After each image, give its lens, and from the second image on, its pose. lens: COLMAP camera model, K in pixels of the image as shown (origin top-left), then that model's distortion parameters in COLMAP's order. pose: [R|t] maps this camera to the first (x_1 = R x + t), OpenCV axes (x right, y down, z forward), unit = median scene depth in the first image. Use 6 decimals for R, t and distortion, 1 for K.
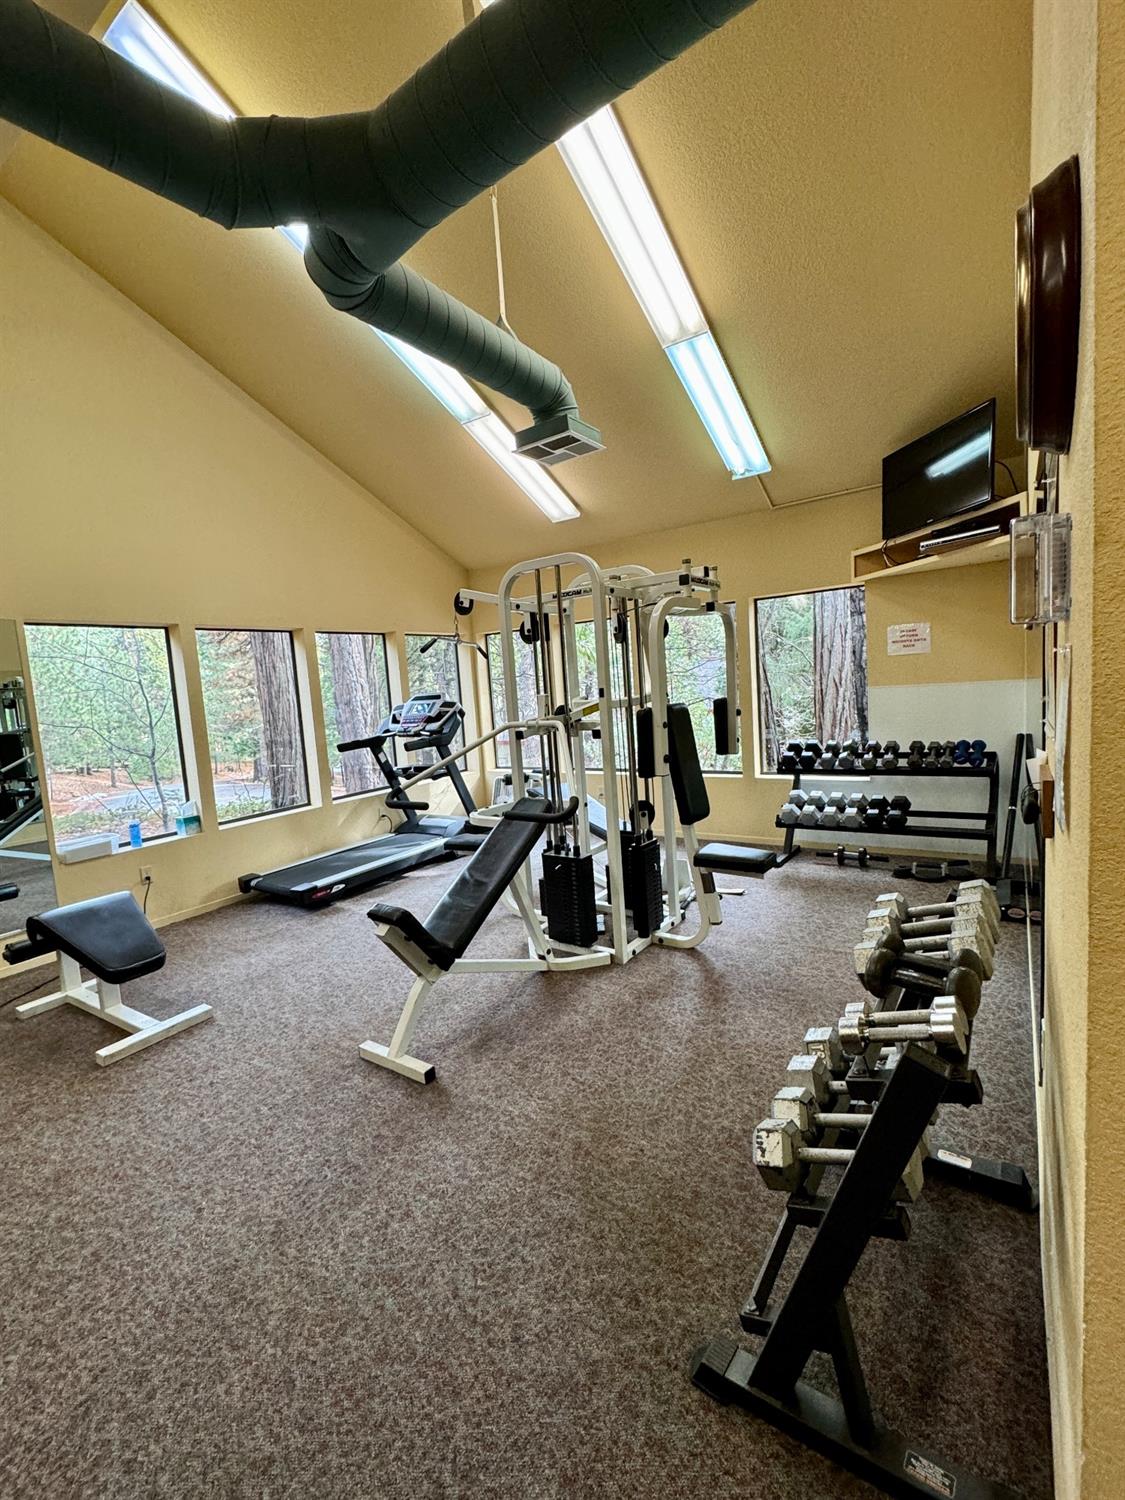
lens RADIAL K [[651.1, 0, 558.7], [0, 651.1, 749.1], [0, 0, 1]] dist [0.000252, -0.000898]
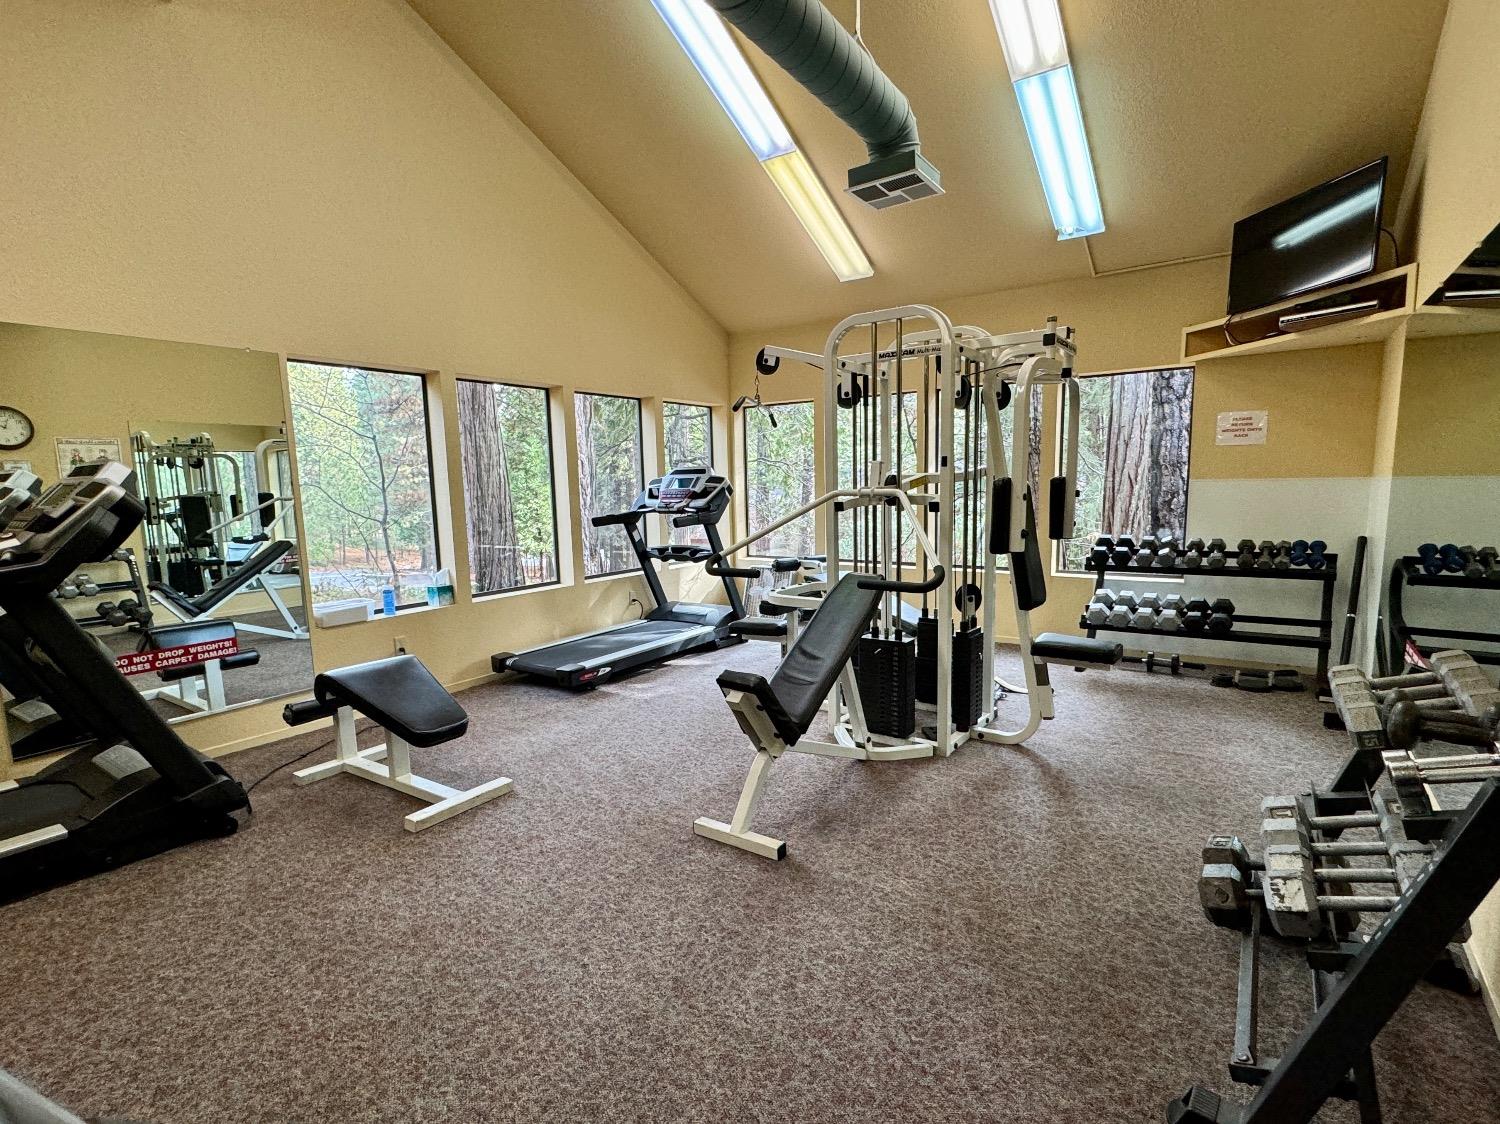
lens RADIAL K [[725.0, 0, 760.9], [0, 725.0, 583.5], [0, 0, 1]] dist [-0.001104, 0.000253]
pose [[0.998877, 0.046692, 0.008066, -0.188334], [-0.046988, 0.998035, 0.041459, 0.053331], [-0.006115, -0.041792, 0.999108, -0.022627]]
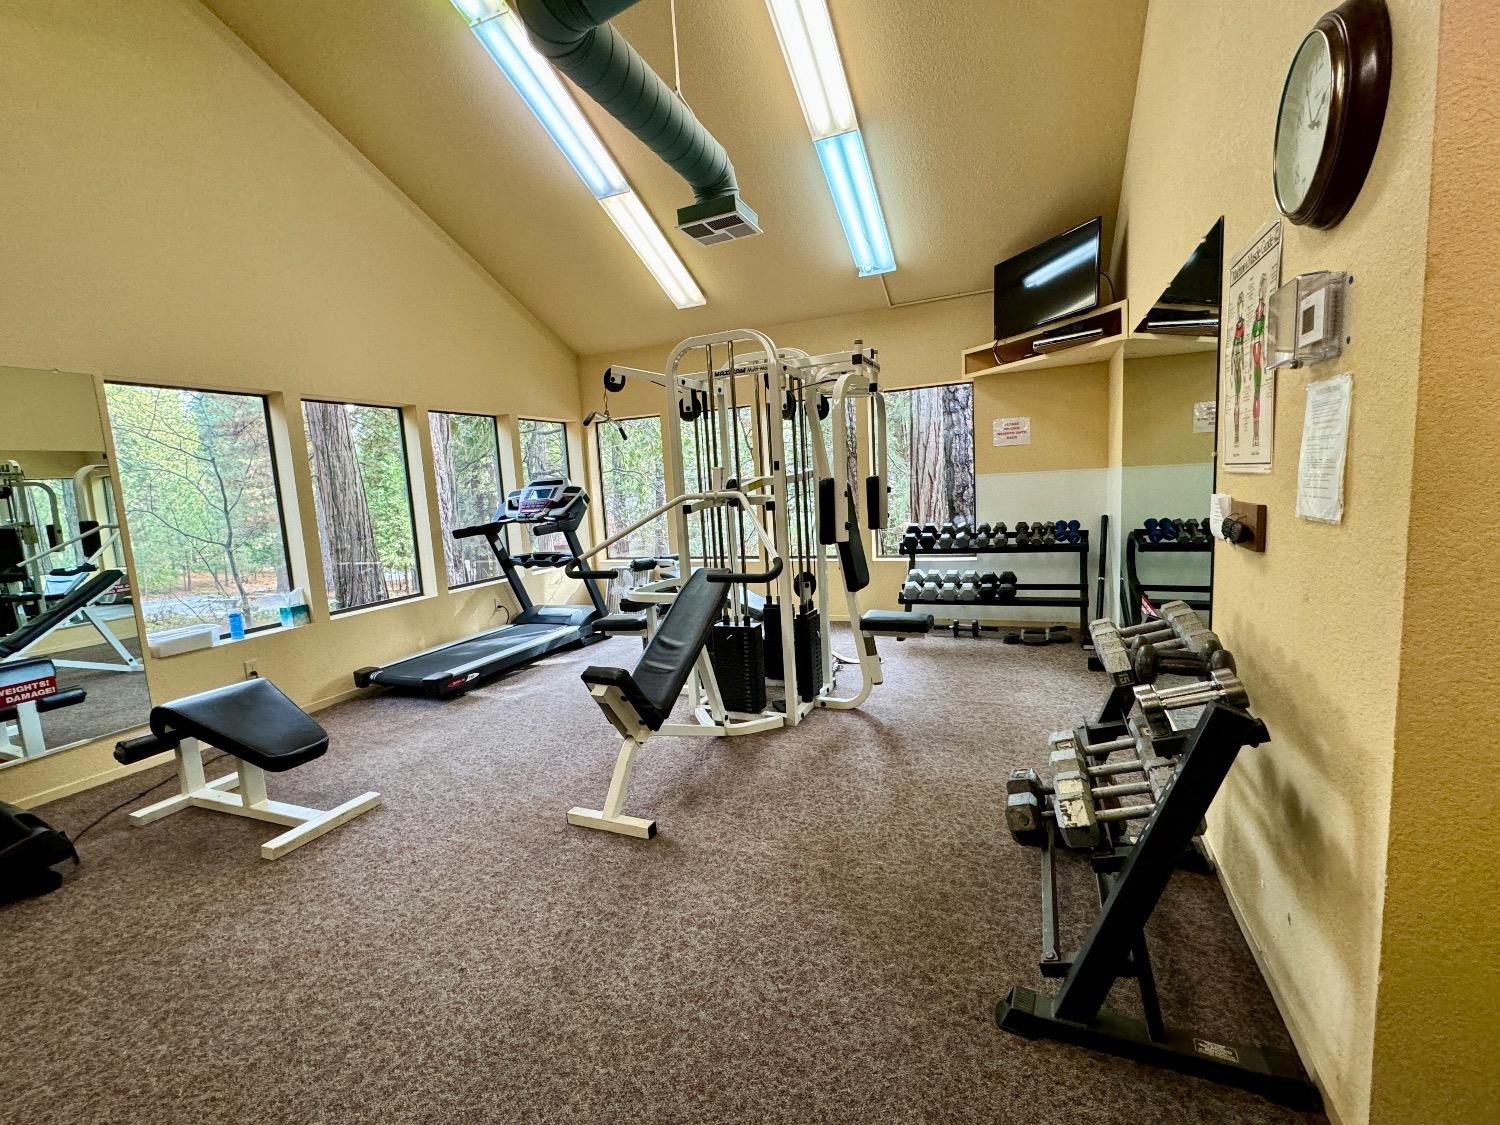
lens RADIAL K [[651.1, 0, 742.7], [0, 651.1, 562.7], [0, 0, 1]] dist [0.000252, -0.000898]
pose [[0.981950, -0.010884, 0.188828, -0.182334], [0.008623, 0.999881, 0.012791, 0.053567], [-0.188945, -0.010932, 0.981927, -0.013407]]
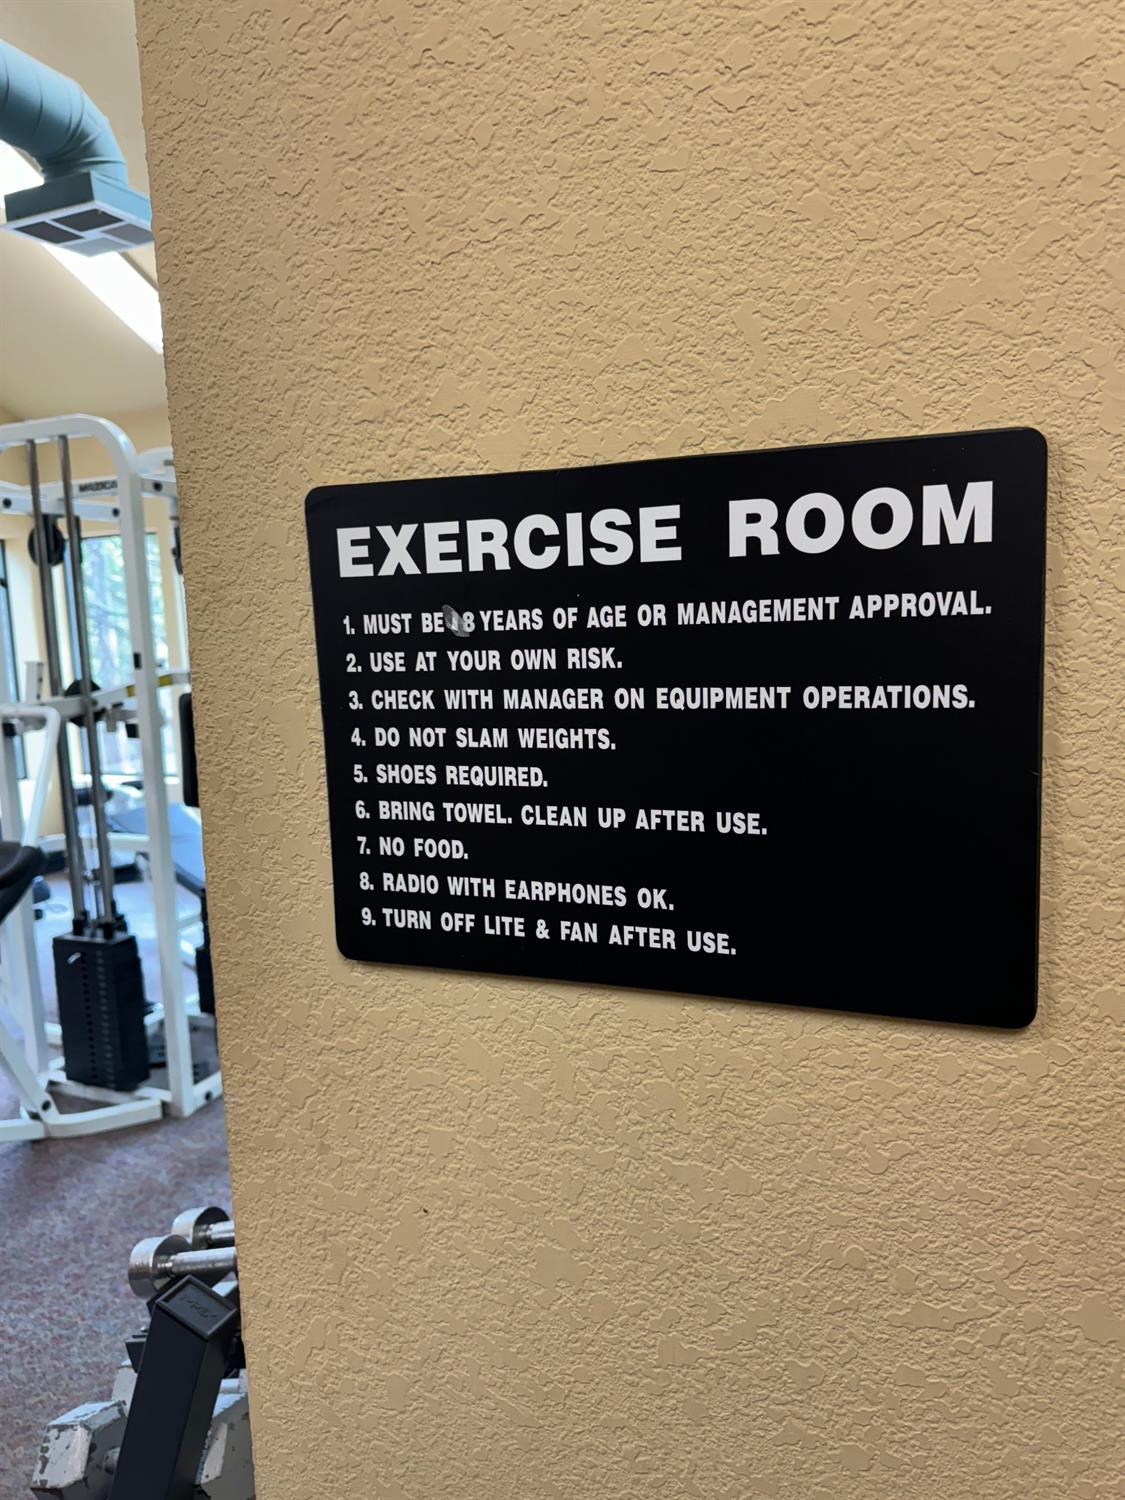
lens RADIAL K [[1077.9, 0, 558.7], [0, 1077.9, 751.6], [0, 0, 1]] dist [-0.015431, 0.008381]
pose [[0.973314, 0.003079, 0.229459, 0.209326], [-0.008234, 0.999735, 0.021513, -0.028322], [-0.229331, -0.022829, 0.973081, -0.027253]]
